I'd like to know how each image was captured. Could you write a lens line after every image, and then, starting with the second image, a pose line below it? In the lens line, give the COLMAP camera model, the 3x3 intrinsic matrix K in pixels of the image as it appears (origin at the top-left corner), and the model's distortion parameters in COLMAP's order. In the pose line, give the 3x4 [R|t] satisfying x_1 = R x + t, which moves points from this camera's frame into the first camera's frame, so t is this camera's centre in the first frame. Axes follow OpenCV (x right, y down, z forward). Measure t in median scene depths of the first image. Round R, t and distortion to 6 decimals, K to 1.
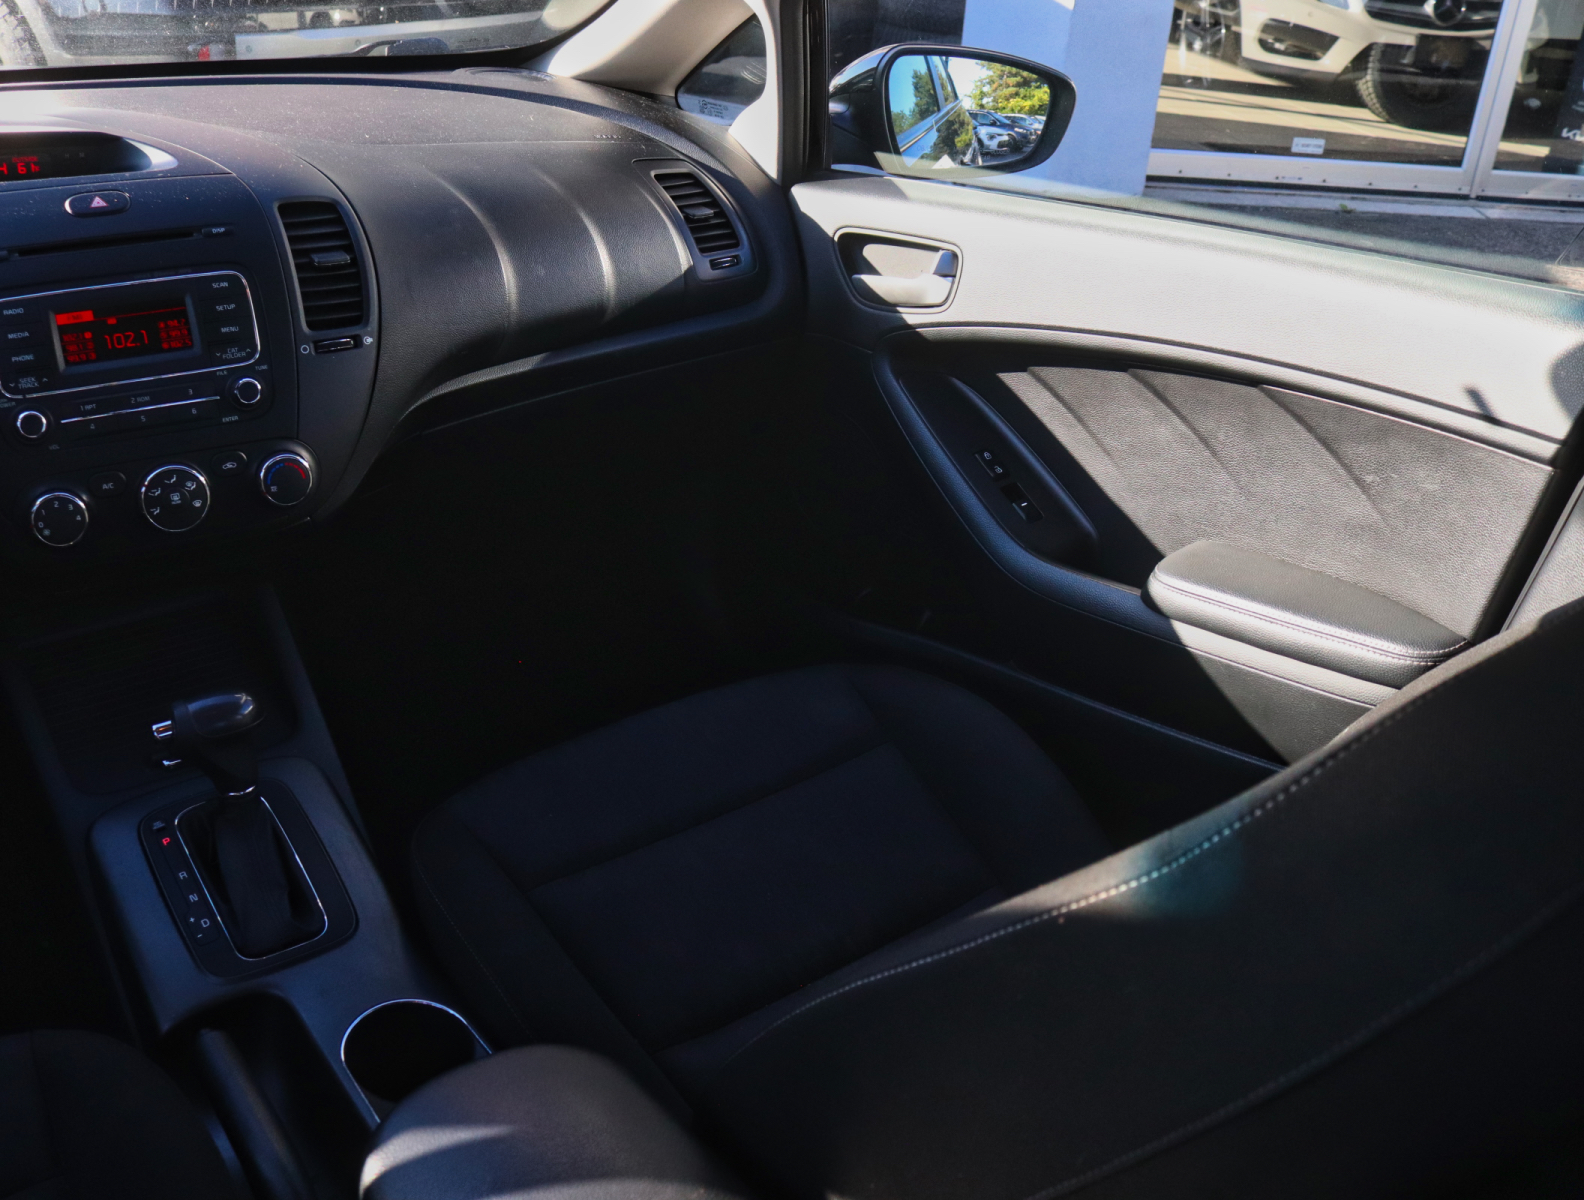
lens RADIAL K [[1498.8, 0, 784.0], [0, 1498.8, 591.9], [0, 0, 1]] dist [-0.152146, 0.123880]
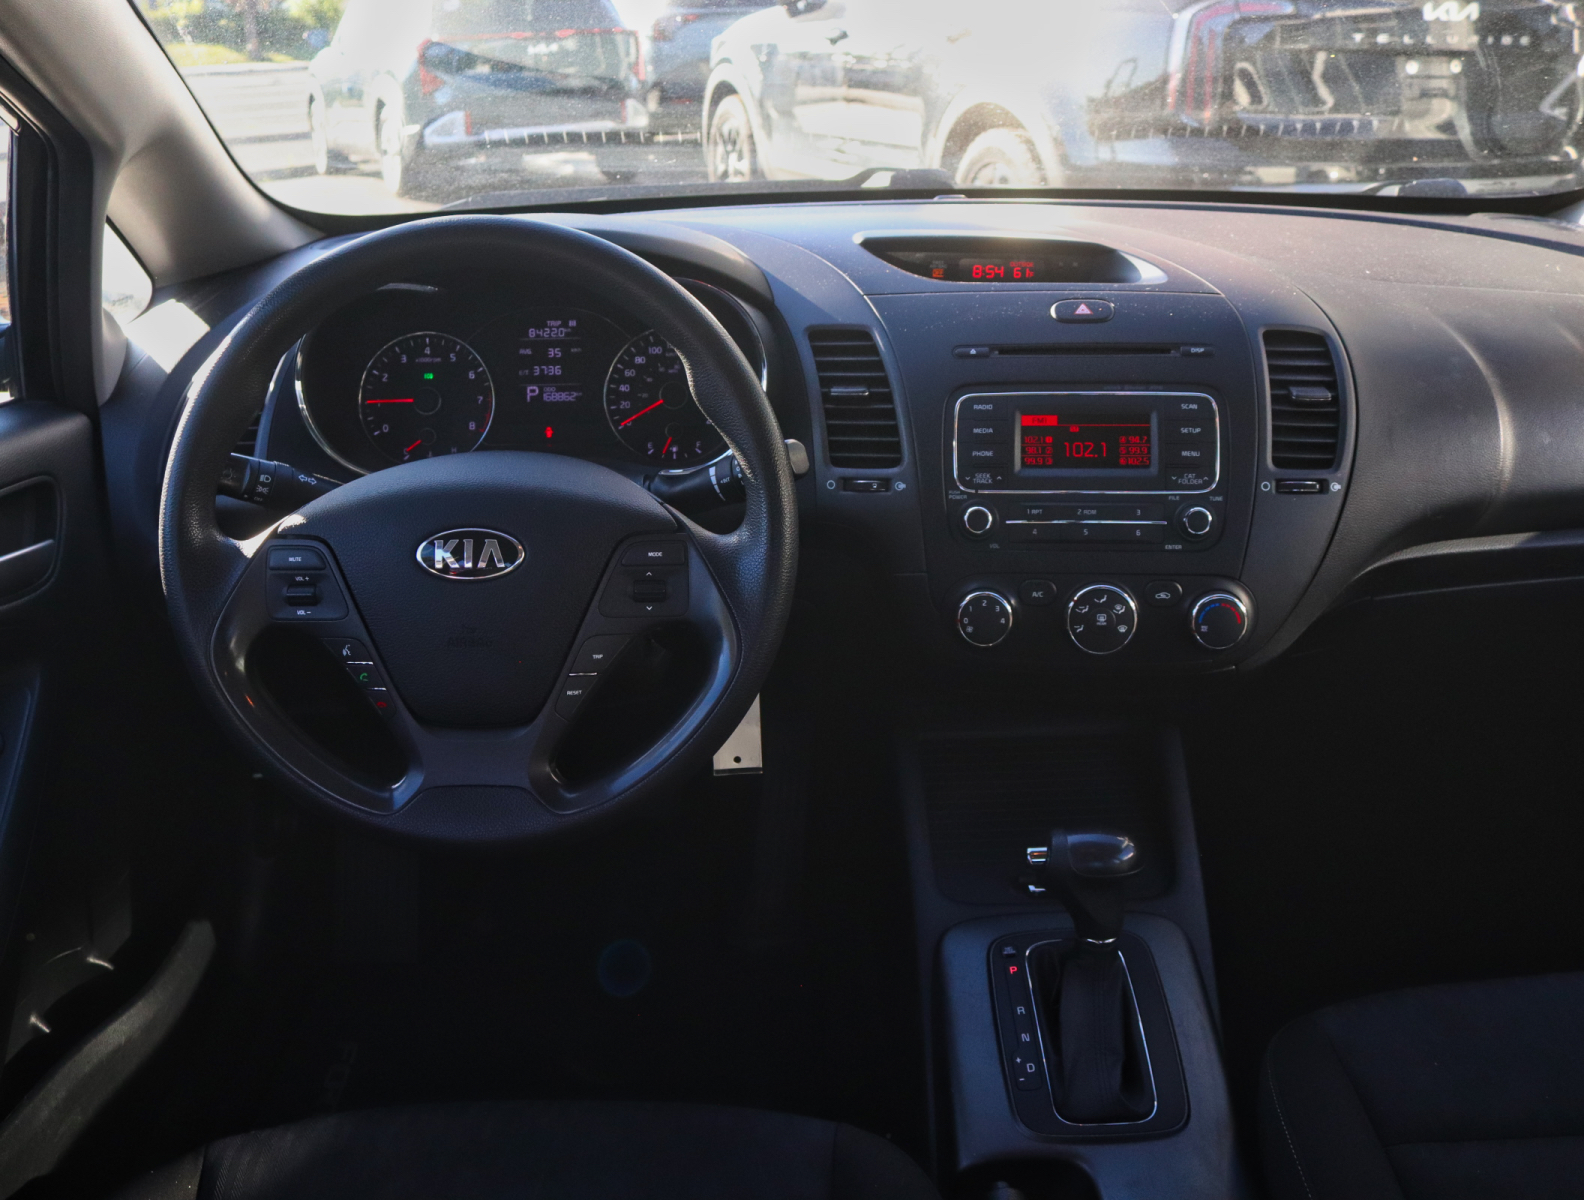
lens RADIAL K [[1500.6, 0, 776.7], [0, 1500.6, 603.3], [0, 0, 1]] dist [-0.170781, 0.173264]
pose [[0.809468, 0.161781, -0.564437, -0.041930], [-0.215640, 0.976027, -0.029500, -0.000024], [0.546133, 0.145594, 0.824949, 0.085086]]
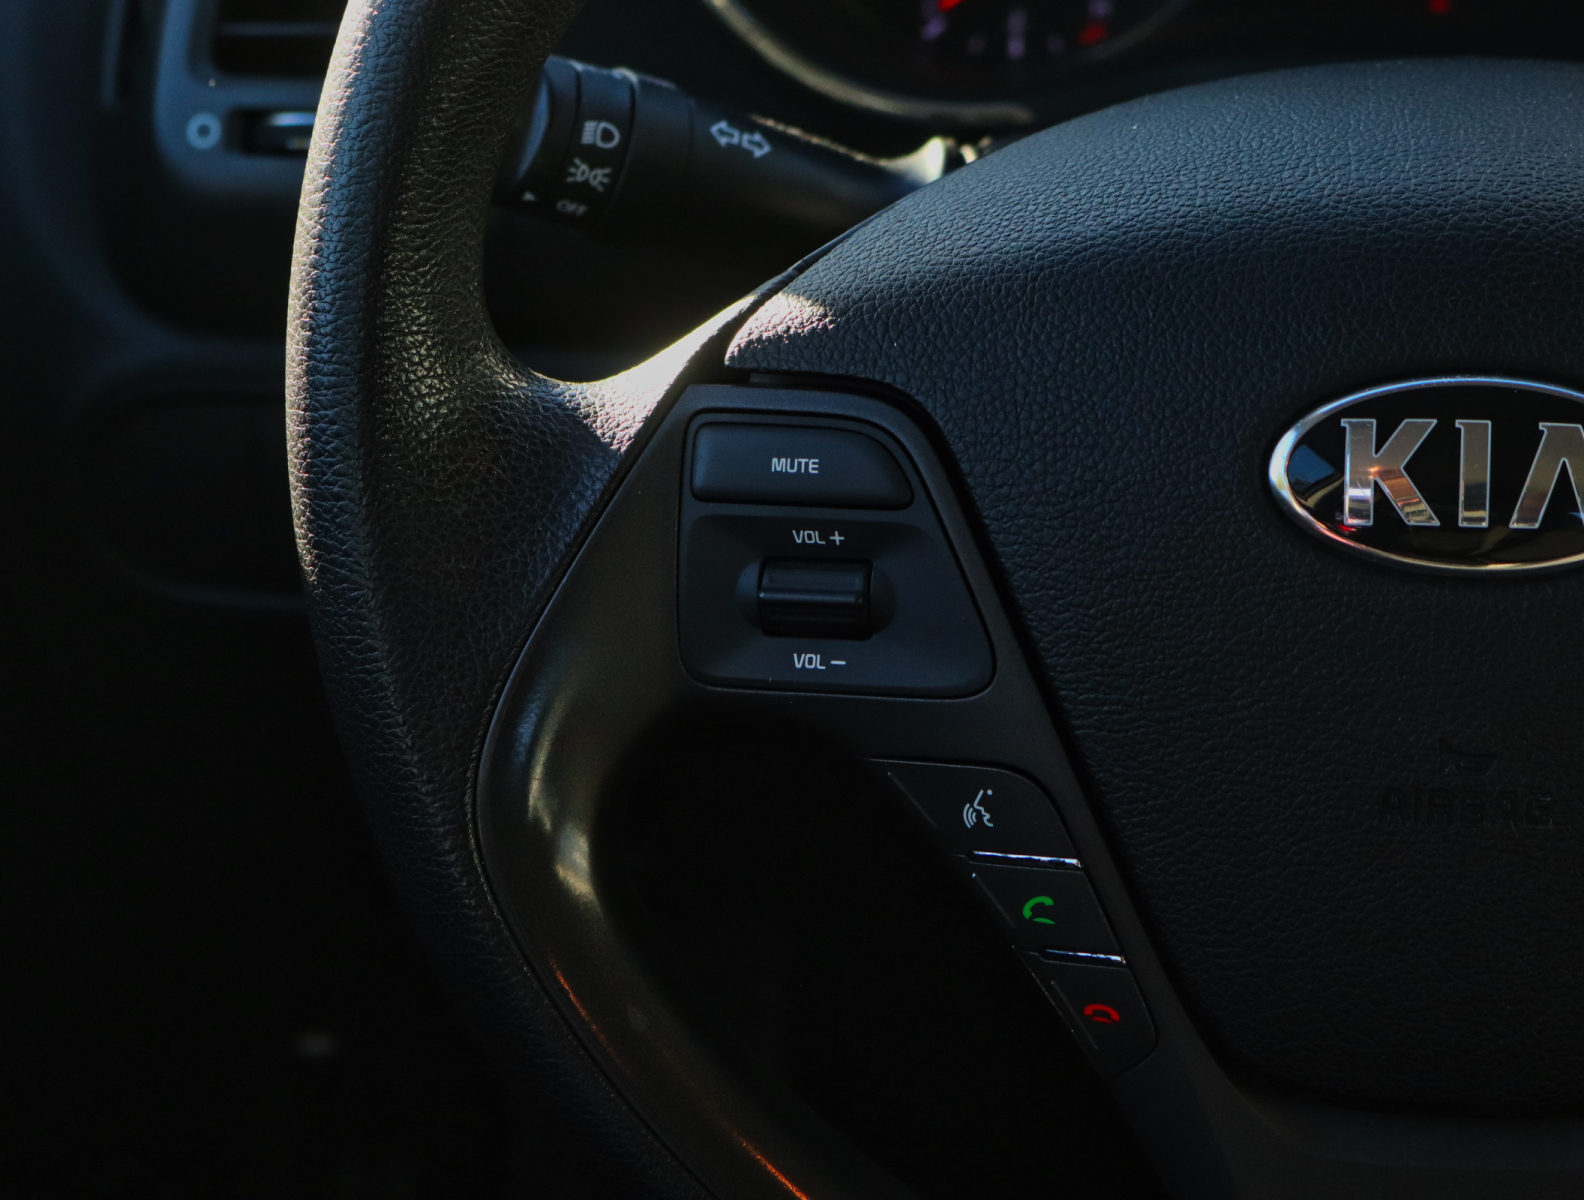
lens RADIAL K [[4278.6, 0, 792.0], [0, 4278.6, 600.0], [0, 0, 1]] dist [0.018076, 0.070210]
pose [[0.719998, 0.225930, -0.656169, -0.294046], [-0.245316, 0.967336, 0.063891, -0.011540], [0.649171, 0.114968, 0.751904, 0.130425]]
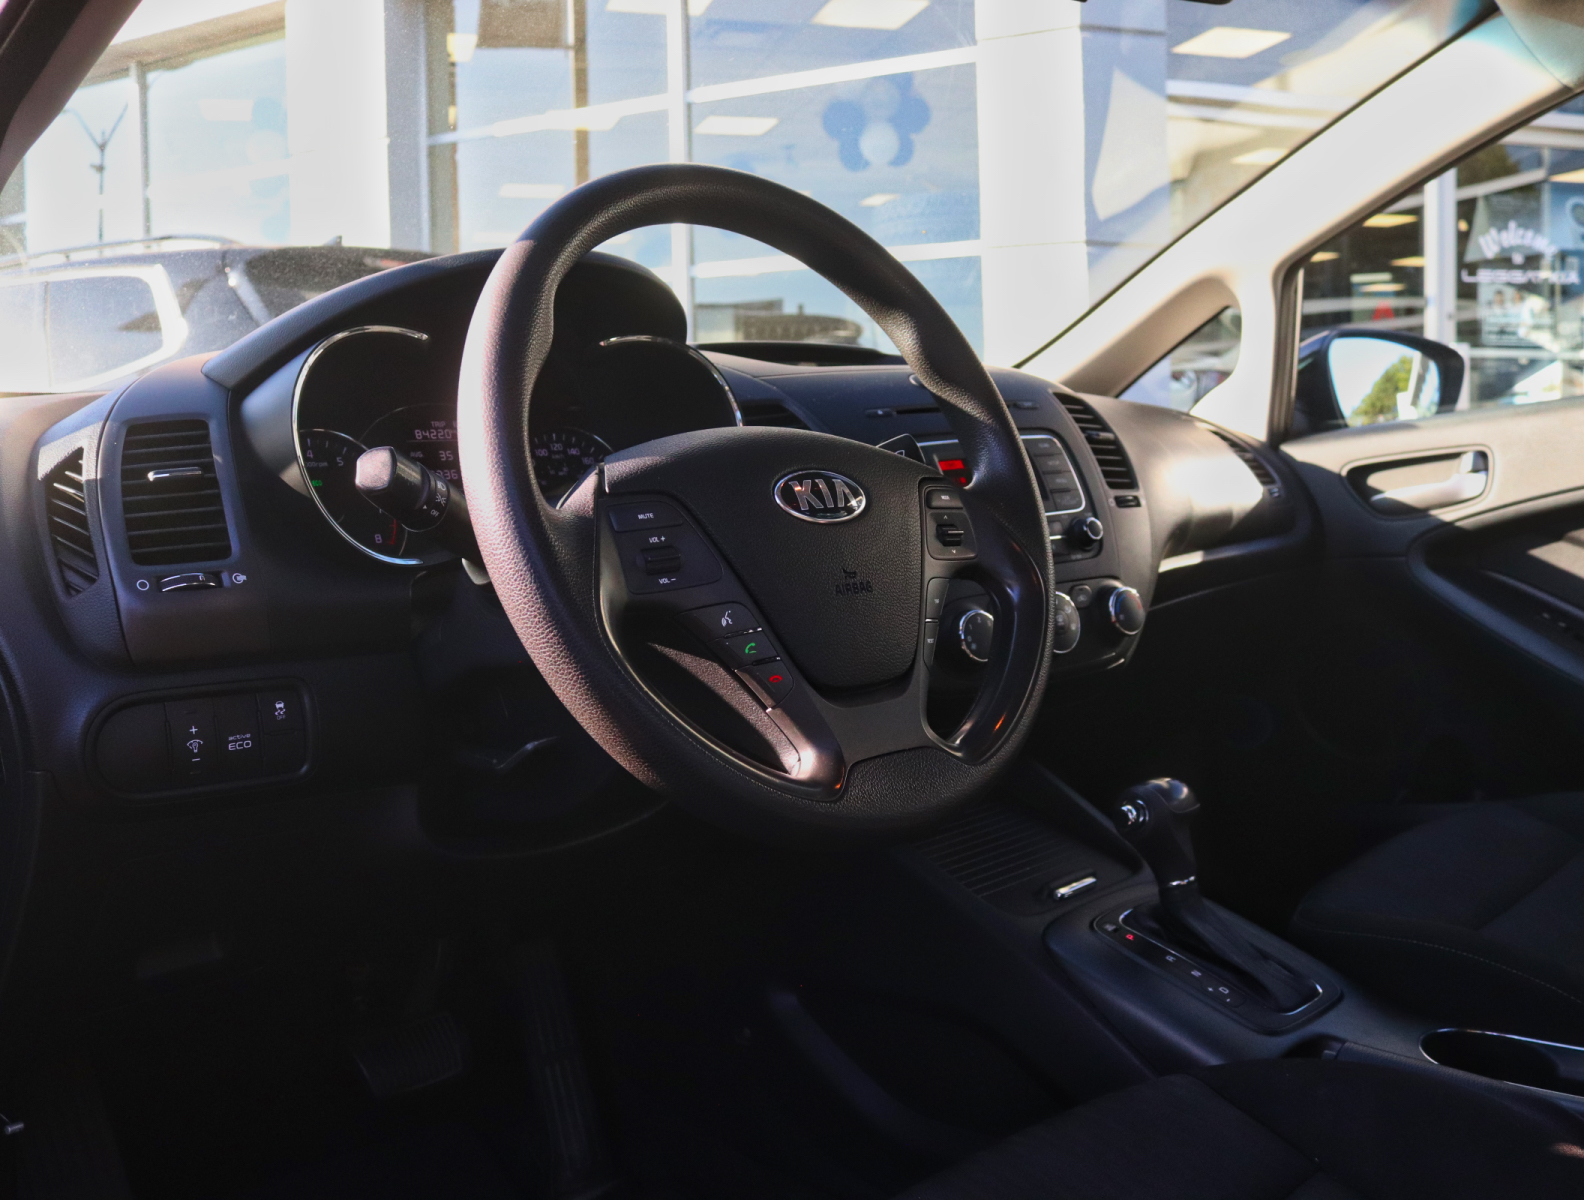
lens RADIAL K [[1498.8, 0, 784.0], [0, 1498.8, 591.9], [0, 0, 1]] dist [-0.152146, 0.123880]
pose [[0.988425, -0.101954, 0.112345, -0.726198], [0.136835, 0.918907, -0.369980, 0.286446], [-0.065514, 0.381070, 0.922222, 0.012401]]
